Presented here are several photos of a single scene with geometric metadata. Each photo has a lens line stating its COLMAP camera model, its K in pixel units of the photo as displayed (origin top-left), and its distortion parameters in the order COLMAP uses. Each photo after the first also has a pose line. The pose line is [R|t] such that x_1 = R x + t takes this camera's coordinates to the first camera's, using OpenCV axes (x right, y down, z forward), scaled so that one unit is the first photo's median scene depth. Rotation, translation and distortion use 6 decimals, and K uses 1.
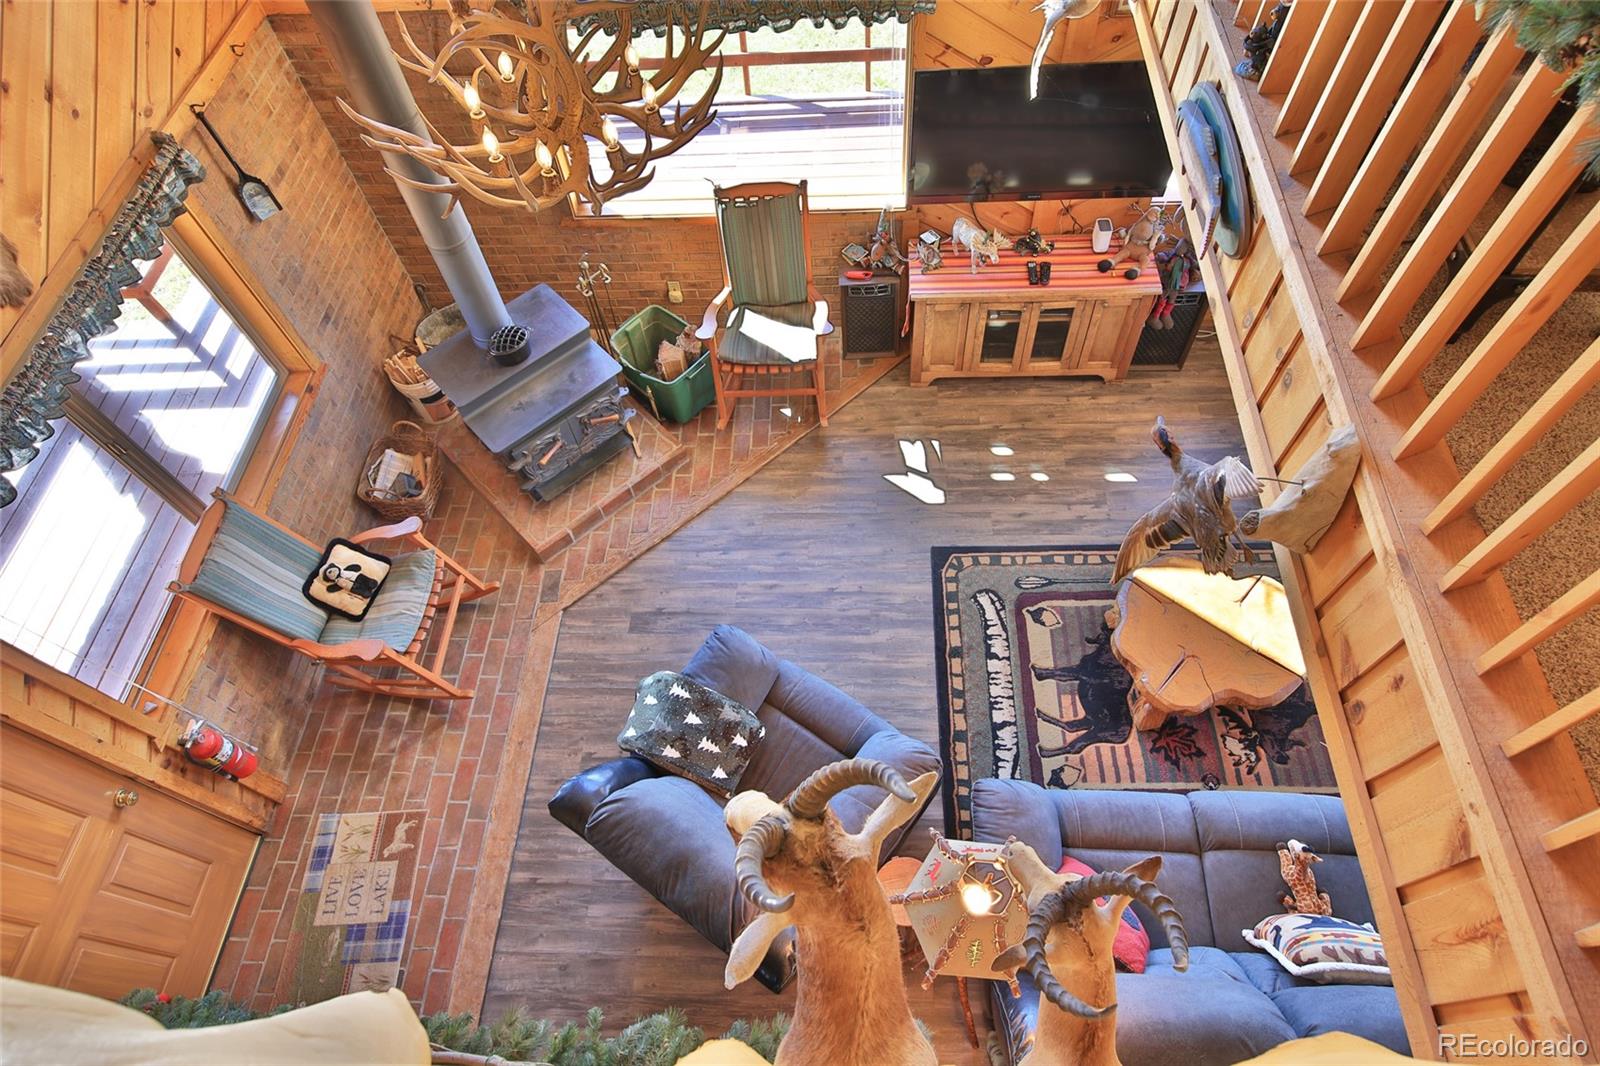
lens RADIAL K [[900.0, 0, 805.8], [0, 900.0, 544.6], [0, 0, 1]] dist [0.007617, 0.000677]
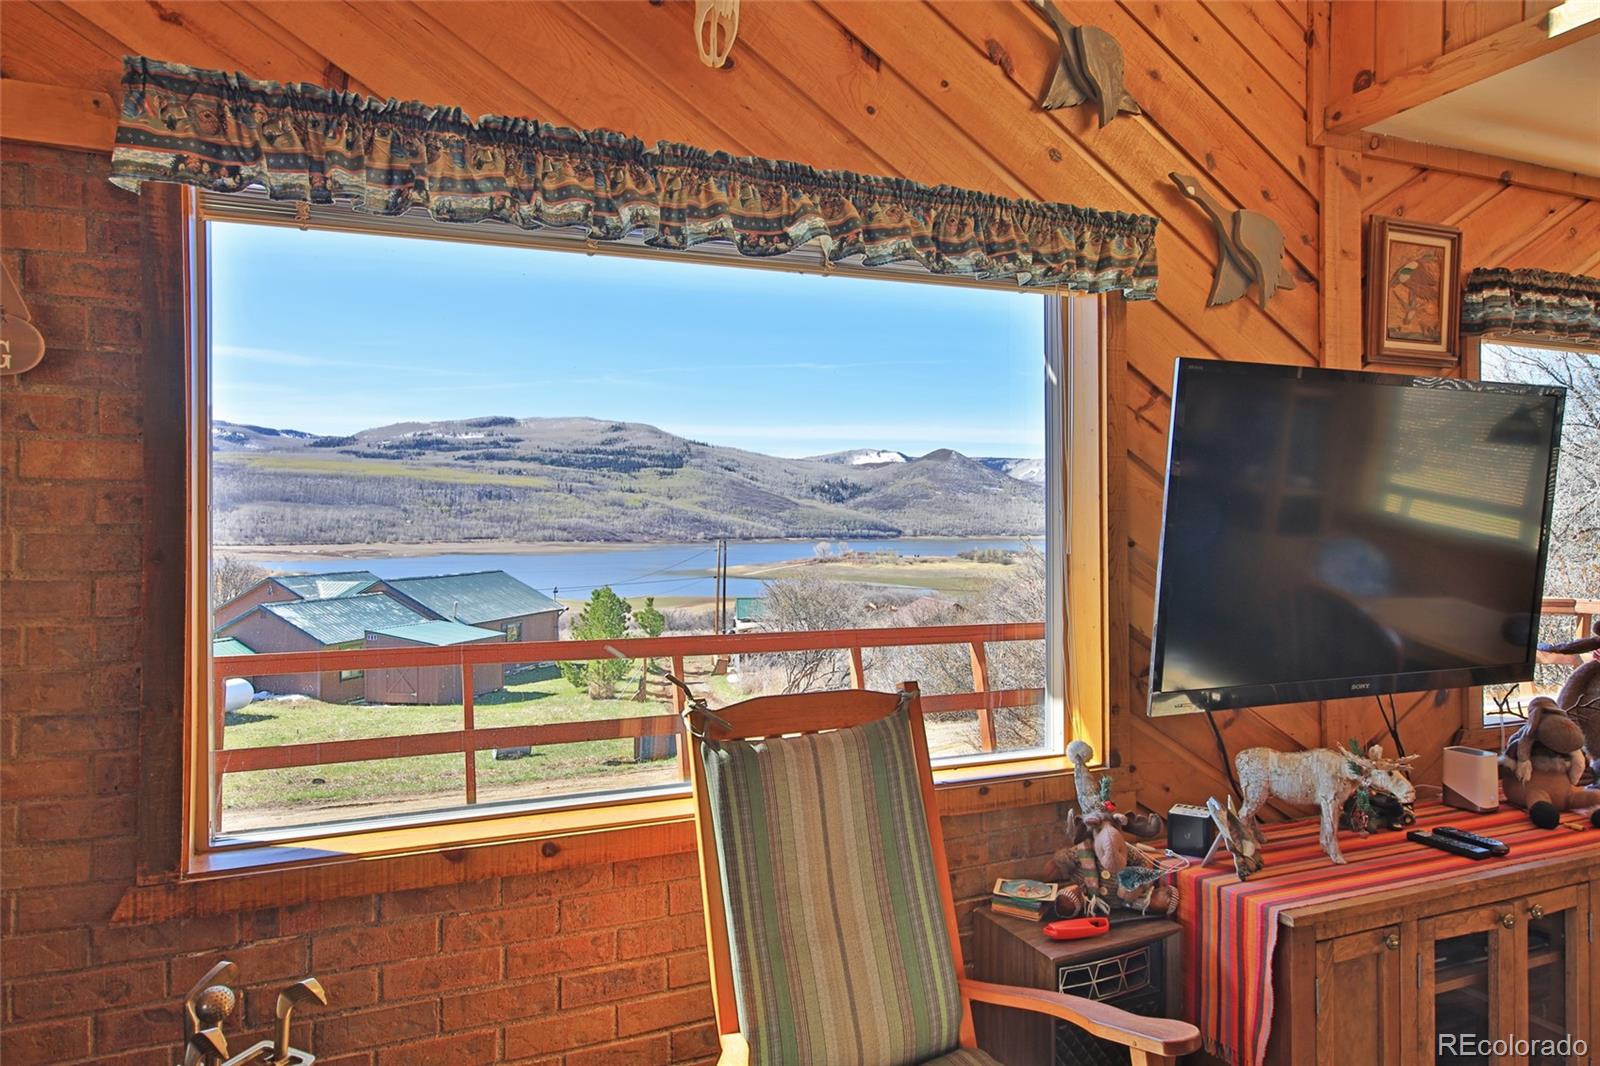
lens RADIAL K [[1026.5, 0, 799.4], [0, 1026.5, 527.6], [0, 0, 1]] dist [0.015977, 0.002265]
pose [[0.903835, 0.056019, 0.424198, -0.226520], [0.335819, 0.521488, -0.784395, -0.097672], [-0.265155, 0.851418, 0.452526, 0.708165]]
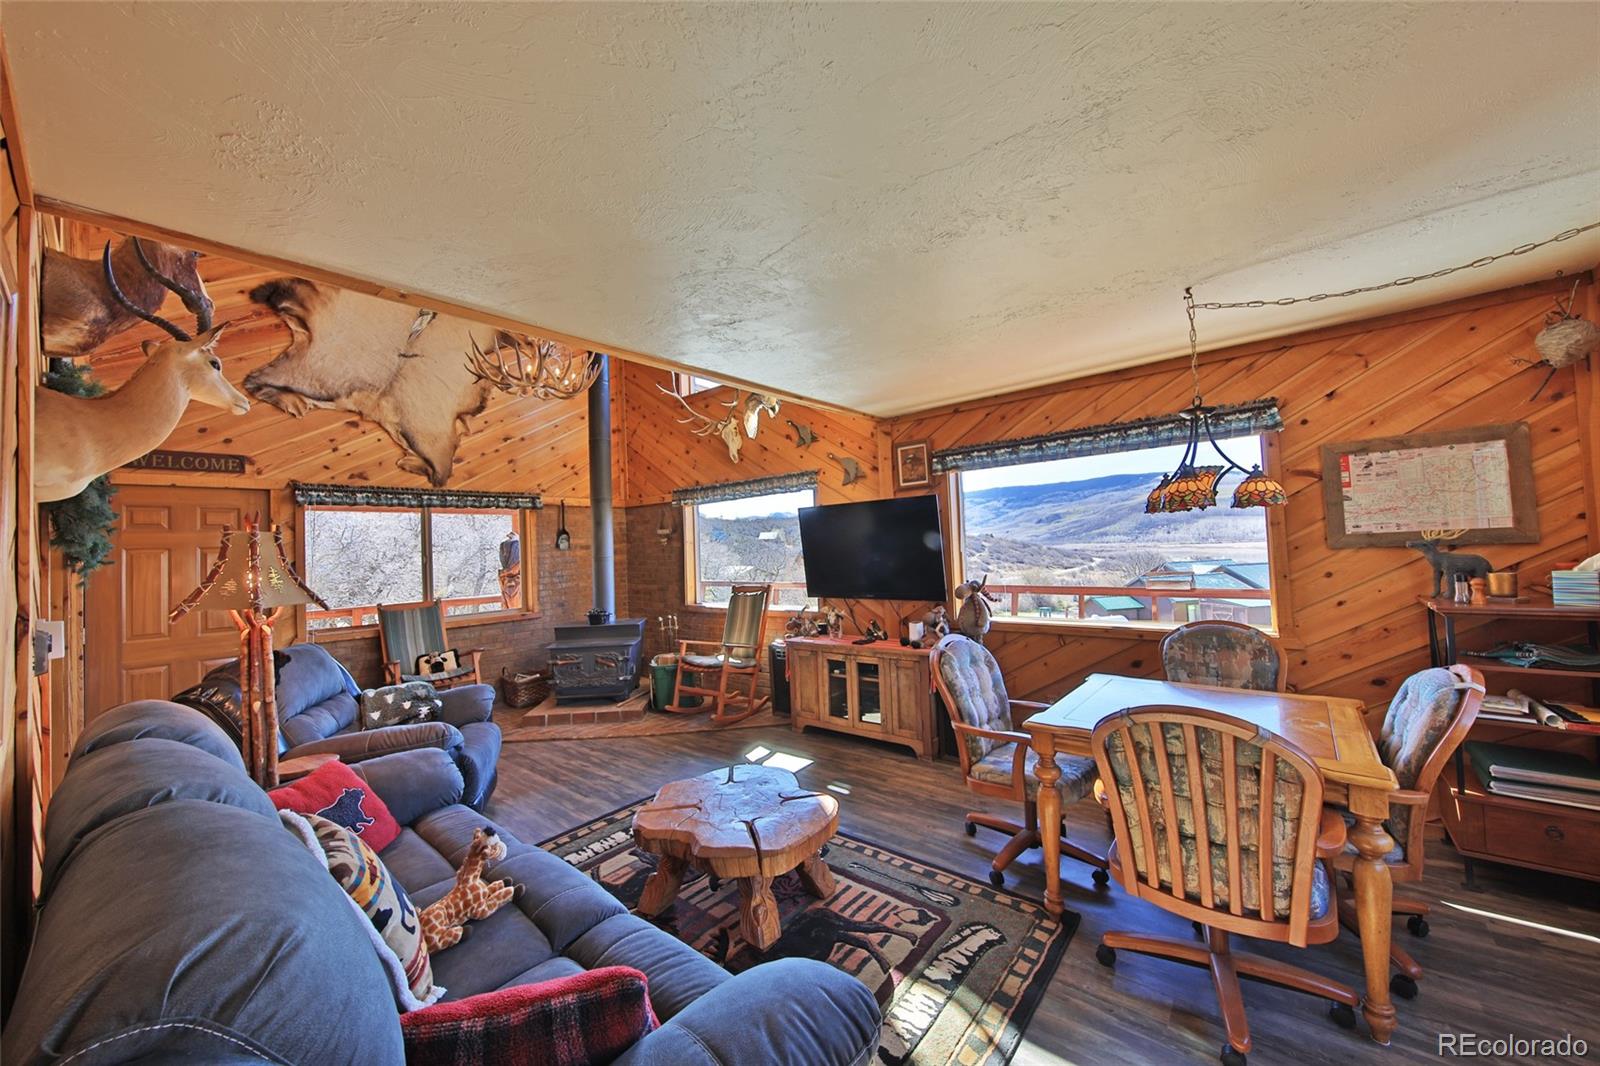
lens RADIAL K [[588.5, 0, 811.4], [0, 588.5, 532.7], [0, 0, 1]] dist [0.000082, -0.000591]
pose [[0.791929, 0.010052, -0.610531, 0.730021], [-0.523883, 0.524830, -0.670895, 0.263827], [0.313681, 0.851148, 0.420894, 0.420443]]
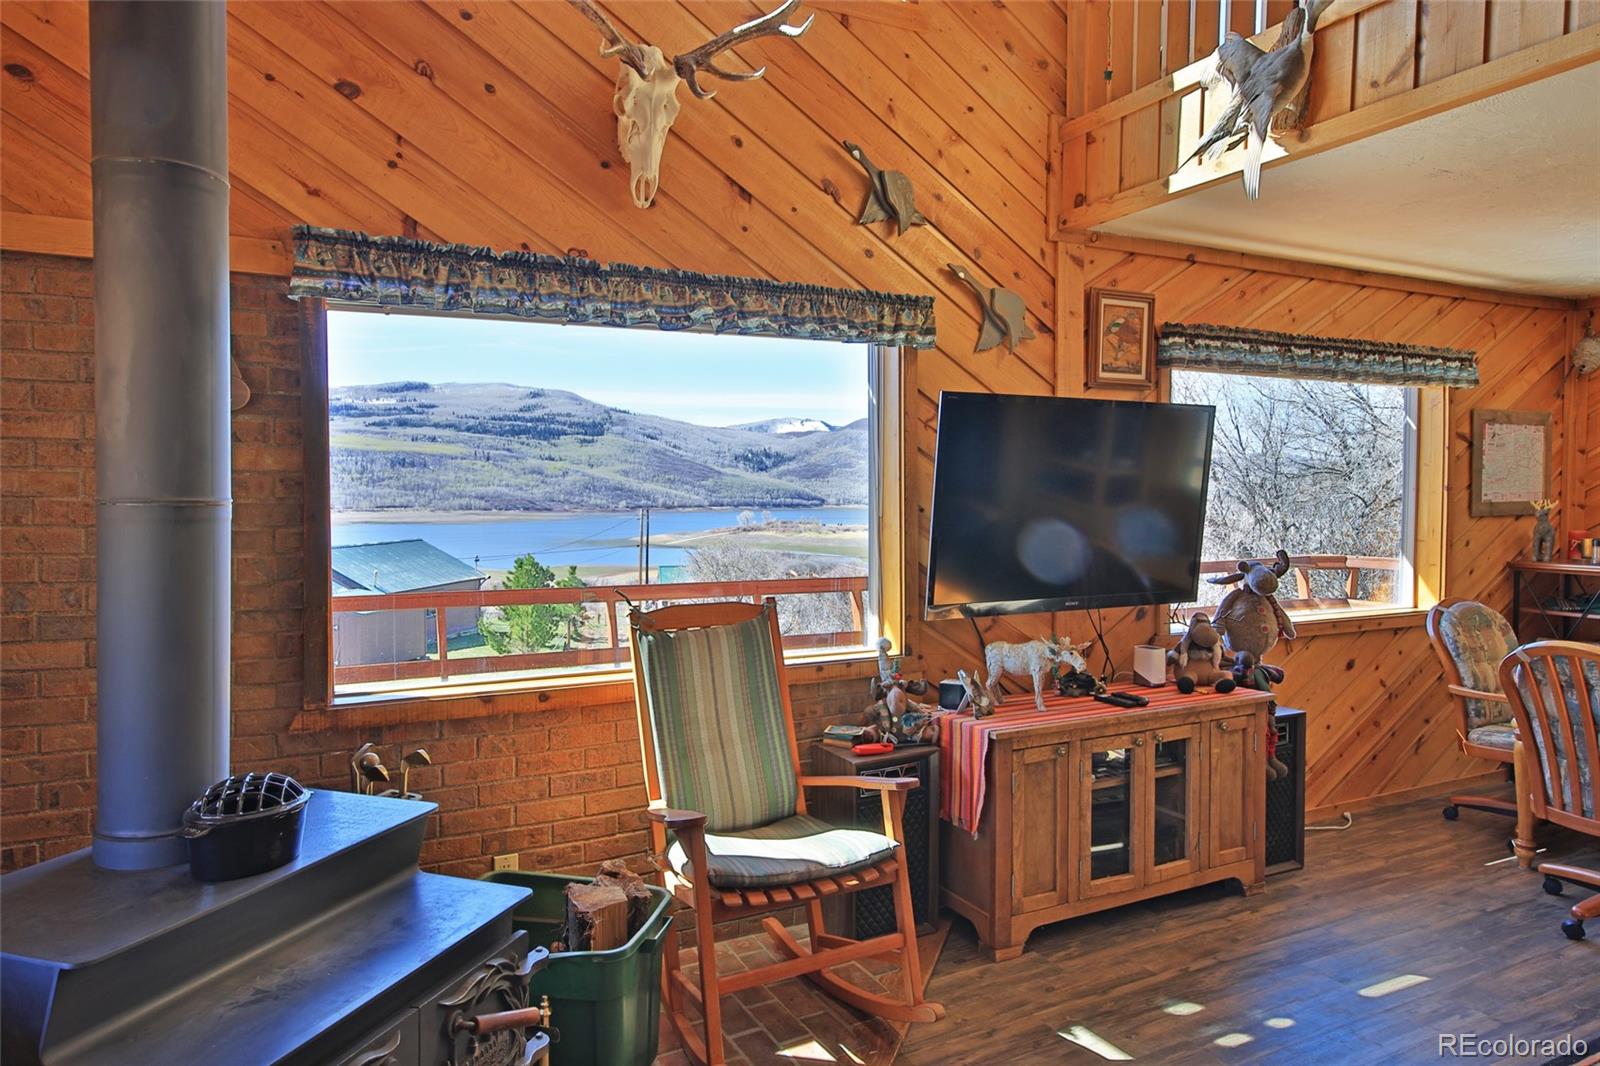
lens RADIAL K [[1026.5, 0, 804.3], [0, 1026.5, 531.2], [0, 0, 1]] dist [0.015977, 0.002265]
pose [[0.867408, 0.039928, 0.495994, -0.314314], [0.396389, 0.547105, -0.737259, 0.093847], [-0.300798, 0.836111, 0.458736, 0.594388]]
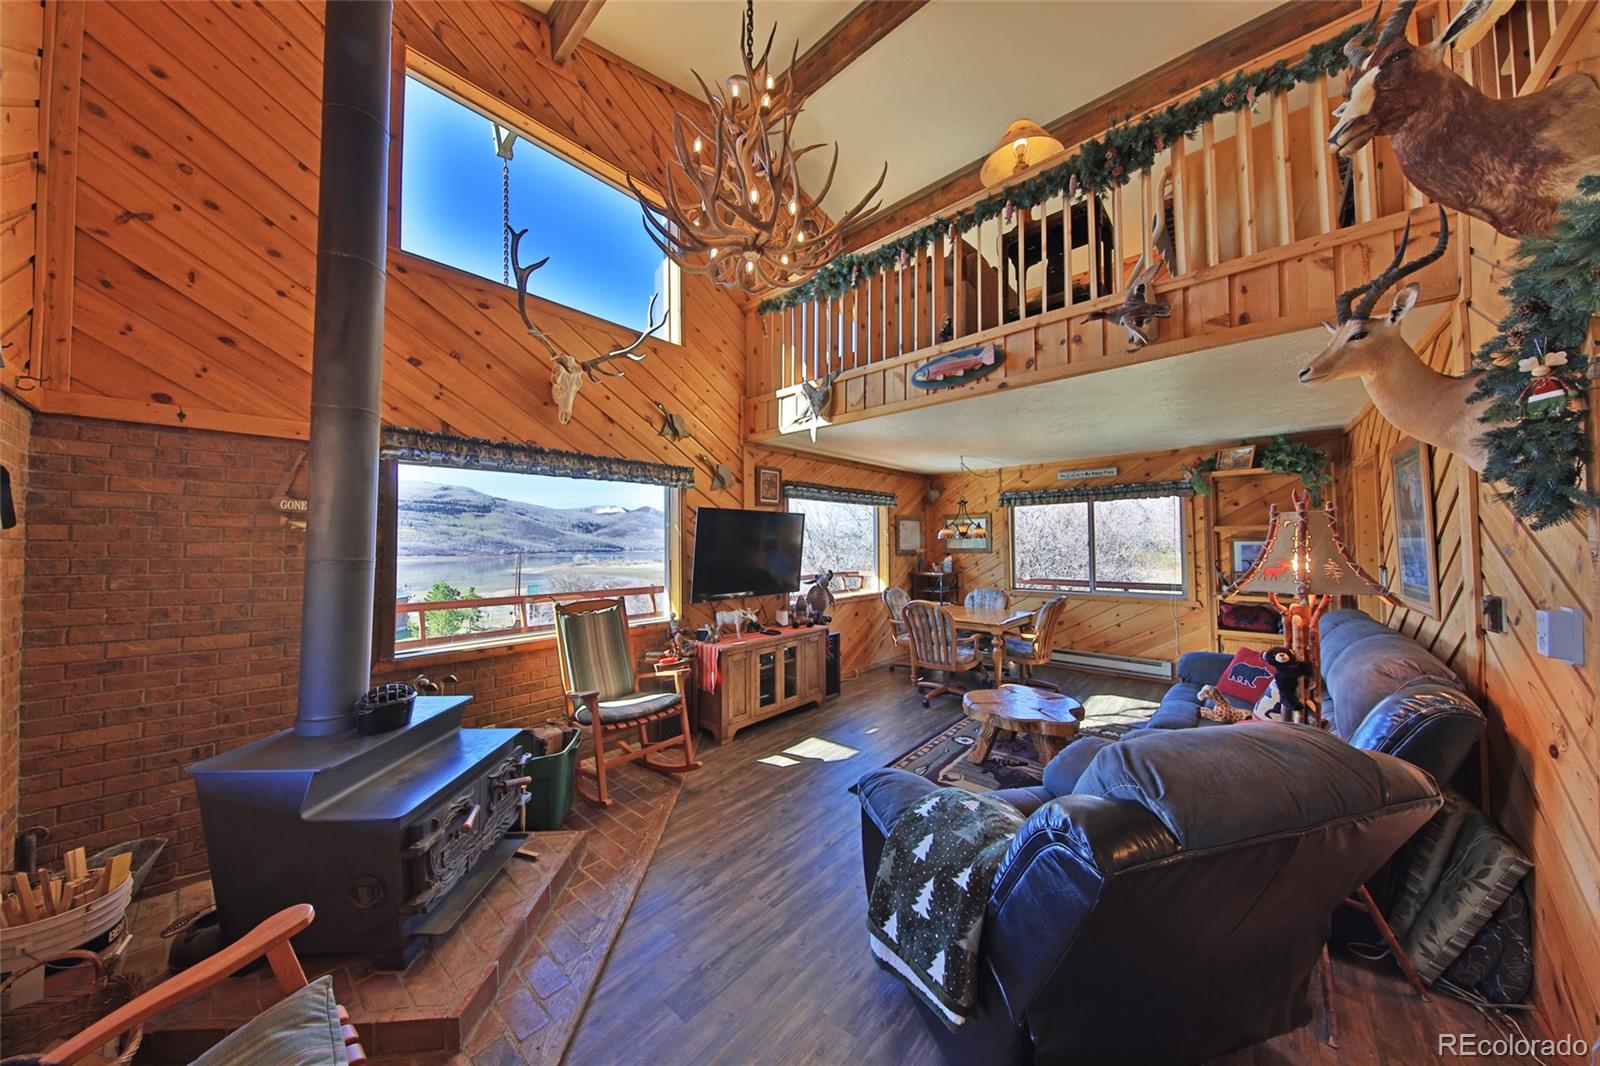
lens RADIAL K [[502.7, 0, 806.9], [0, 502.7, 529.2], [0, 0, 1]] dist [0.000622, -0.000054]
pose [[0.630456, 0.077641, 0.772332, -0.406514], [0.645618, 0.499929, -0.577276, 0.168583], [-0.430931, 0.862579, 0.265057, 0.545456]]
